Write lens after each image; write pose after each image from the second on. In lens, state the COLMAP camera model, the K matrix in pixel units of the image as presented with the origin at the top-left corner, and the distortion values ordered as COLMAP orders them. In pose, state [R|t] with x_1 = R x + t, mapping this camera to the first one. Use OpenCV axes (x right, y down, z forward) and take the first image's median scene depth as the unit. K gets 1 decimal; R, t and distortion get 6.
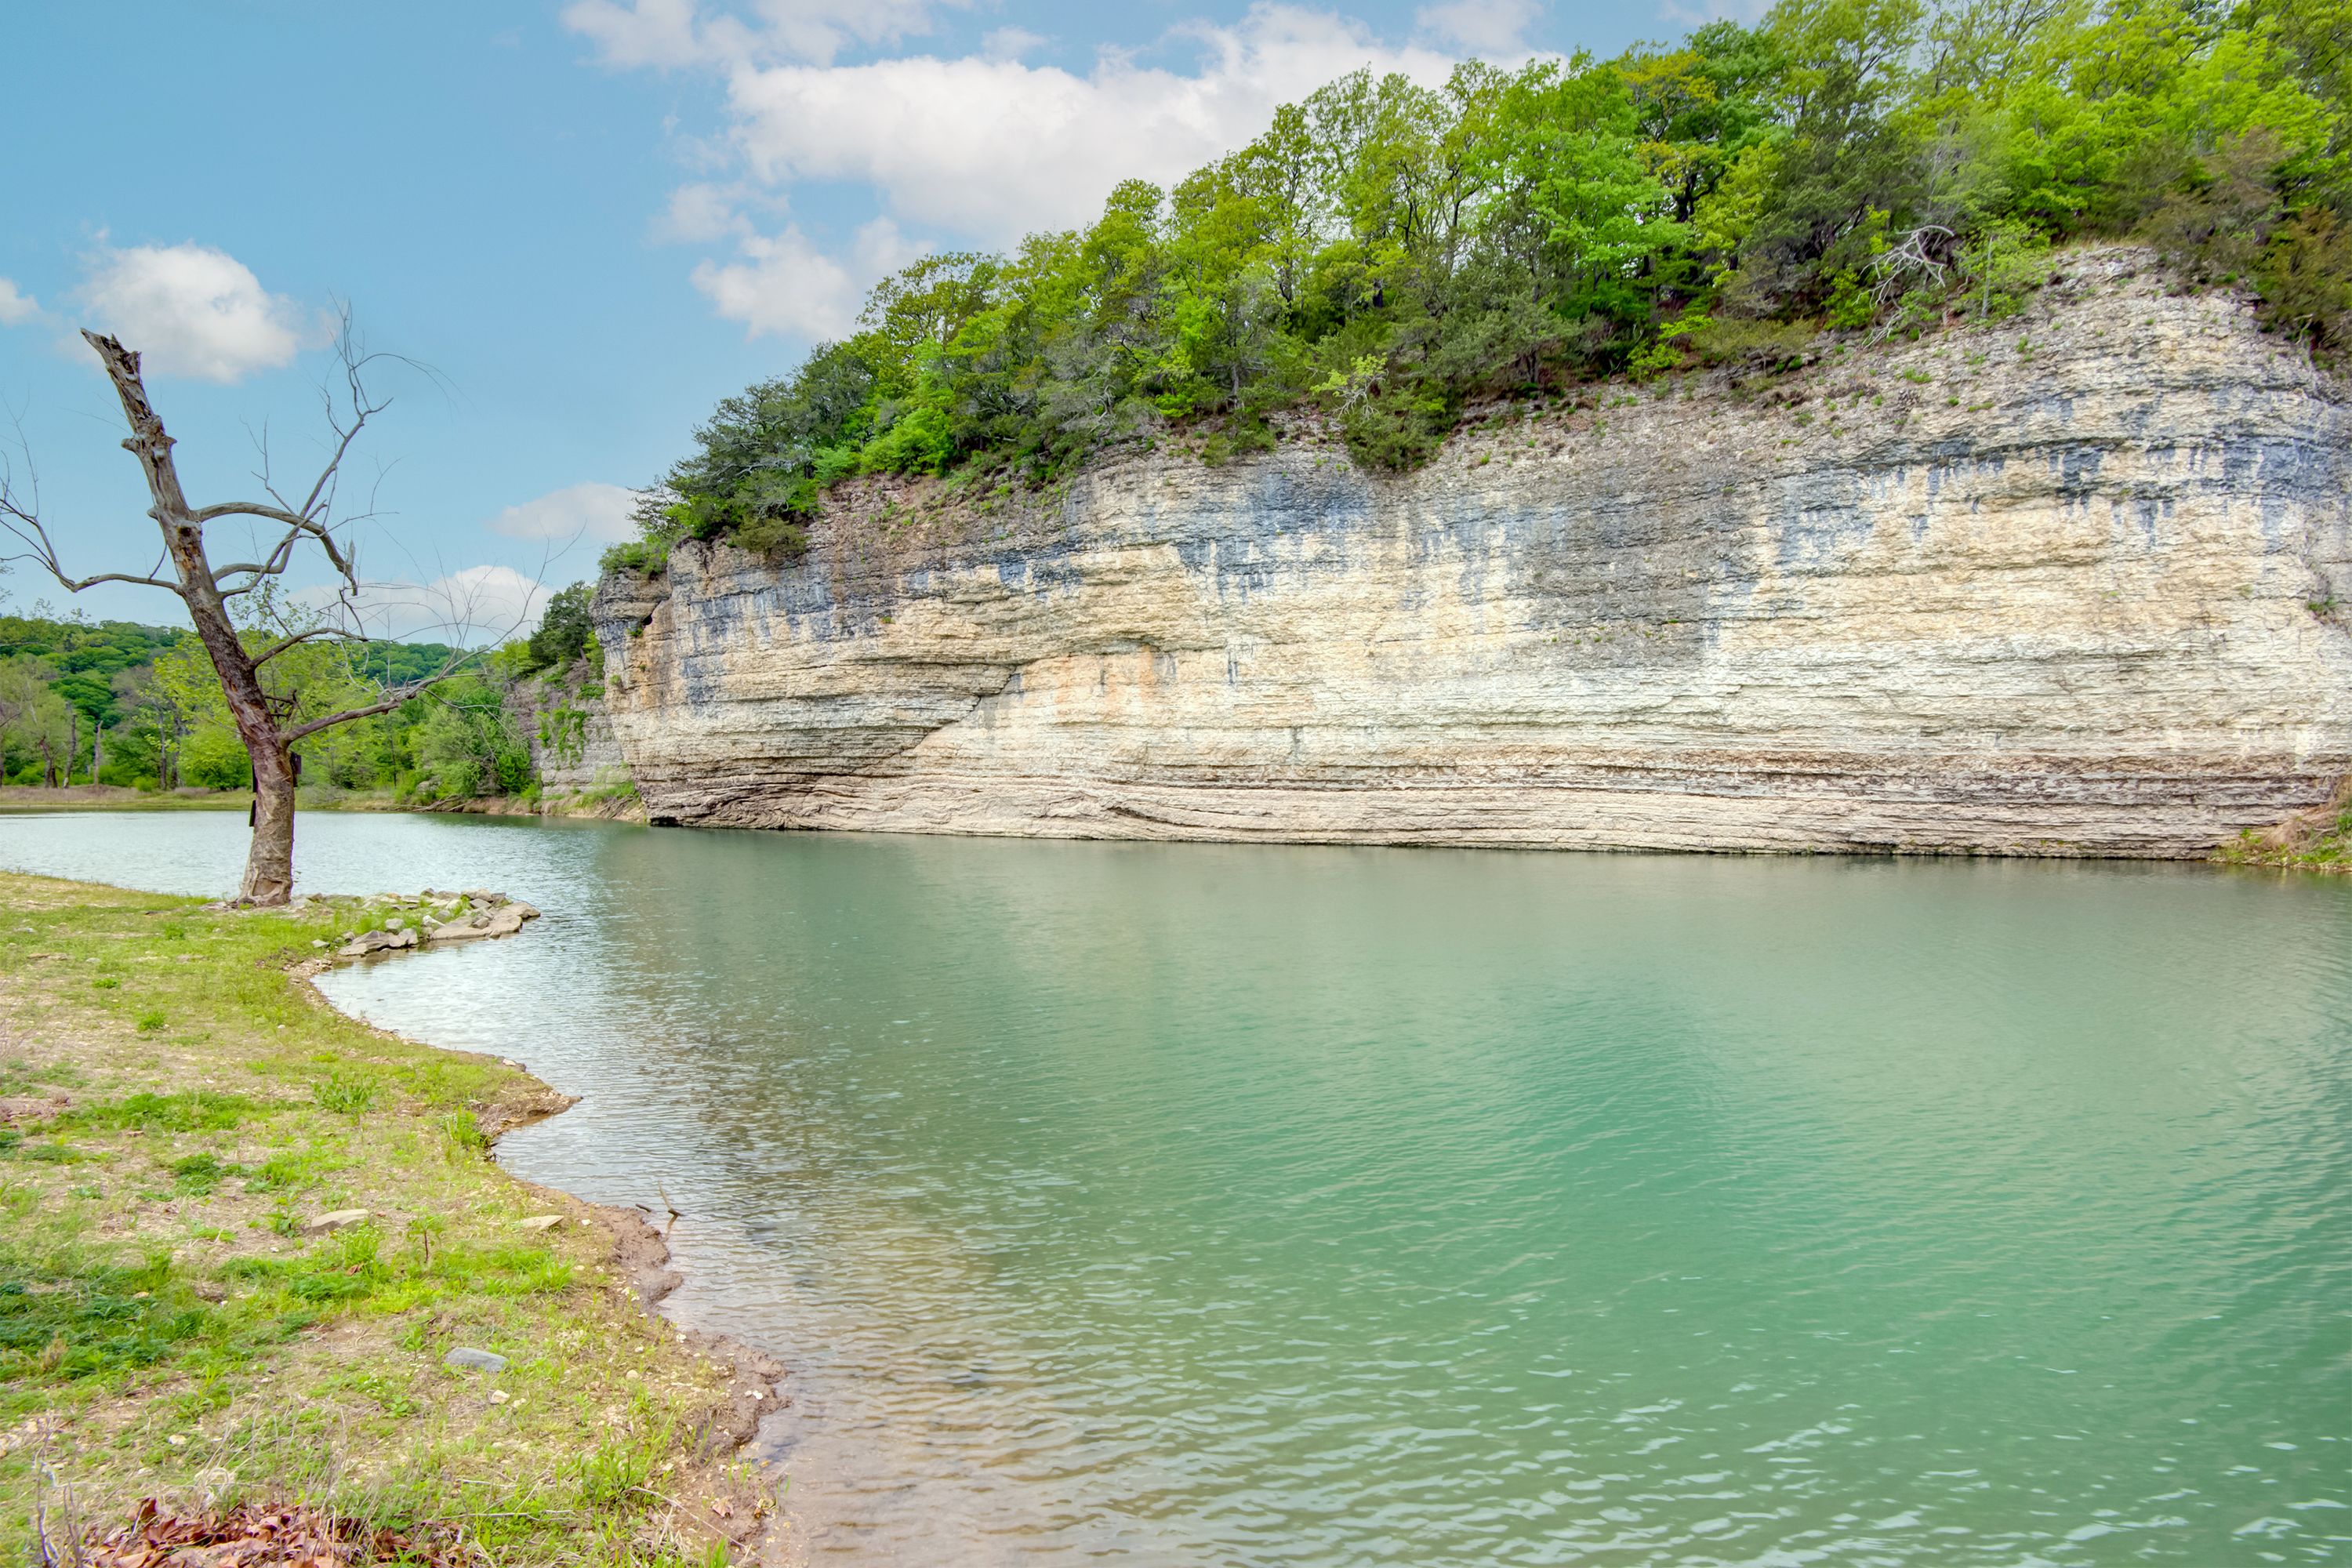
lens RADIAL K [[1039.6, 0, 1217.5], [0, 1039.6, 810.5], [0, 0, 1]] dist [-0.000711, -0.000140]
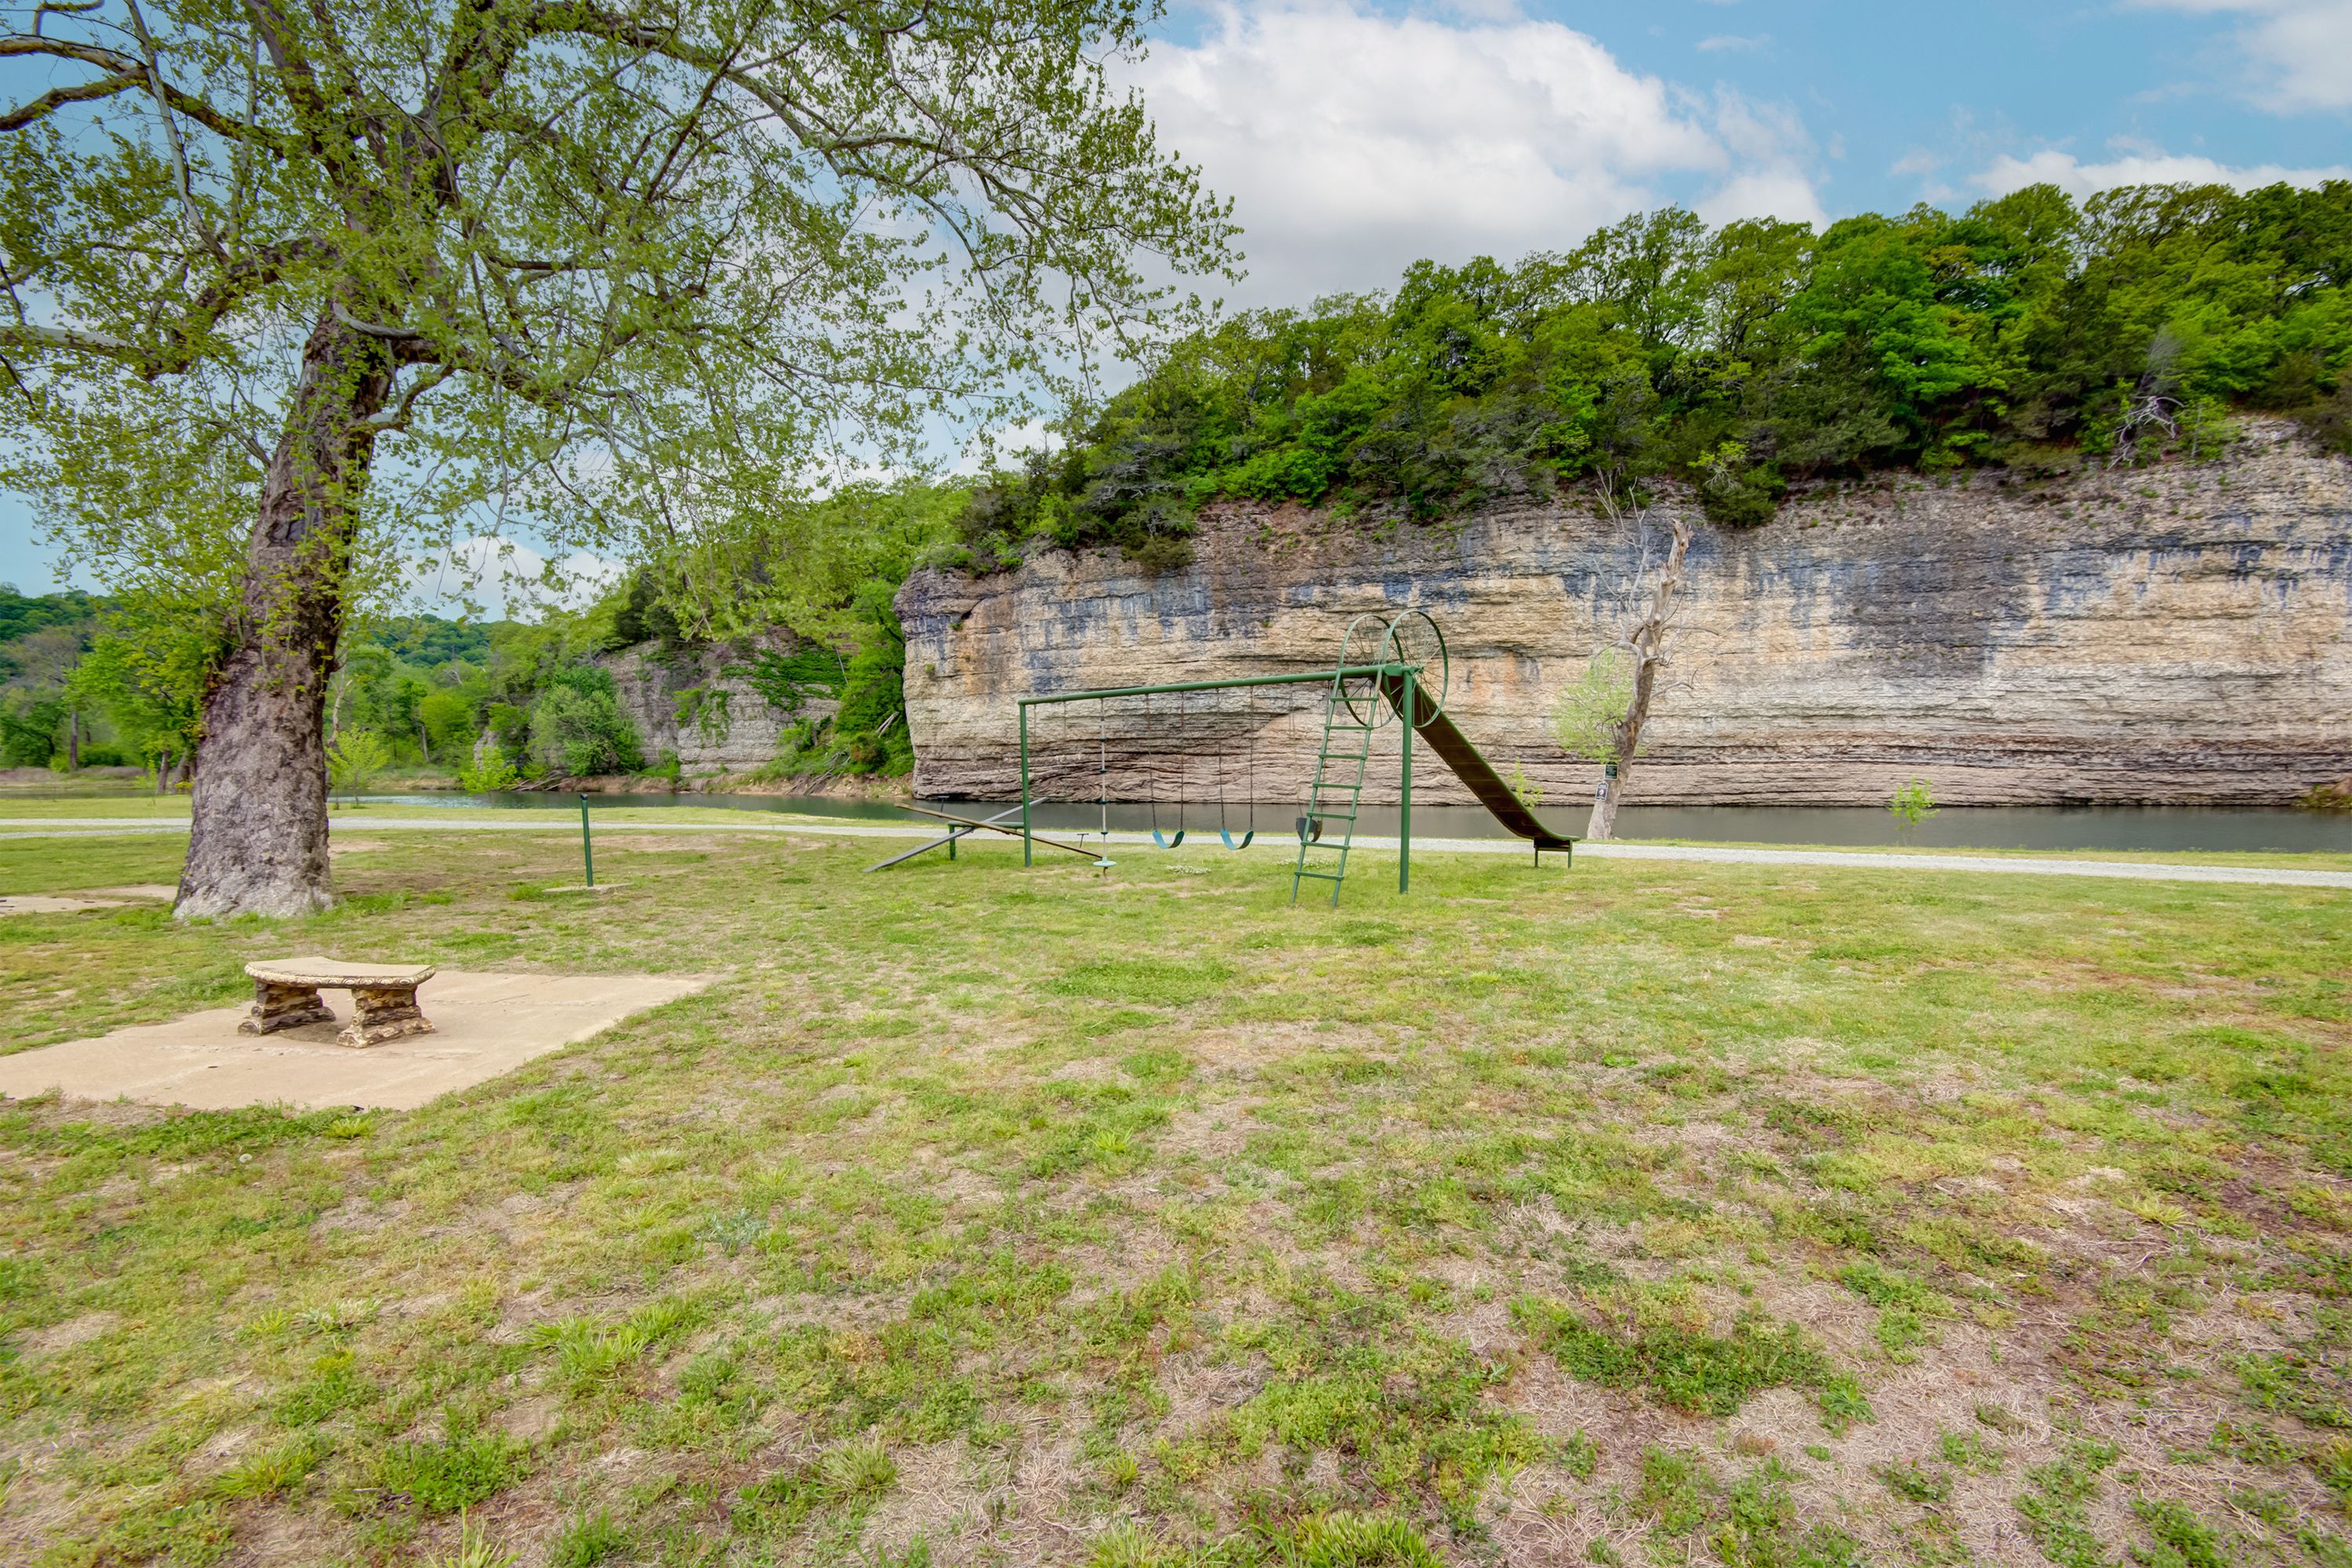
lens RADIAL K [[1077.7, 0, 1169.5], [0, 1077.7, 806.2], [0, 0, 1]] dist [-0.000519, -0.000747]
pose [[0.985664, -0.015134, 0.168040, -0.807379], [0.011111, 0.999629, 0.024855, -0.008175], [-0.168354, -0.022632, 0.985467, -0.262944]]
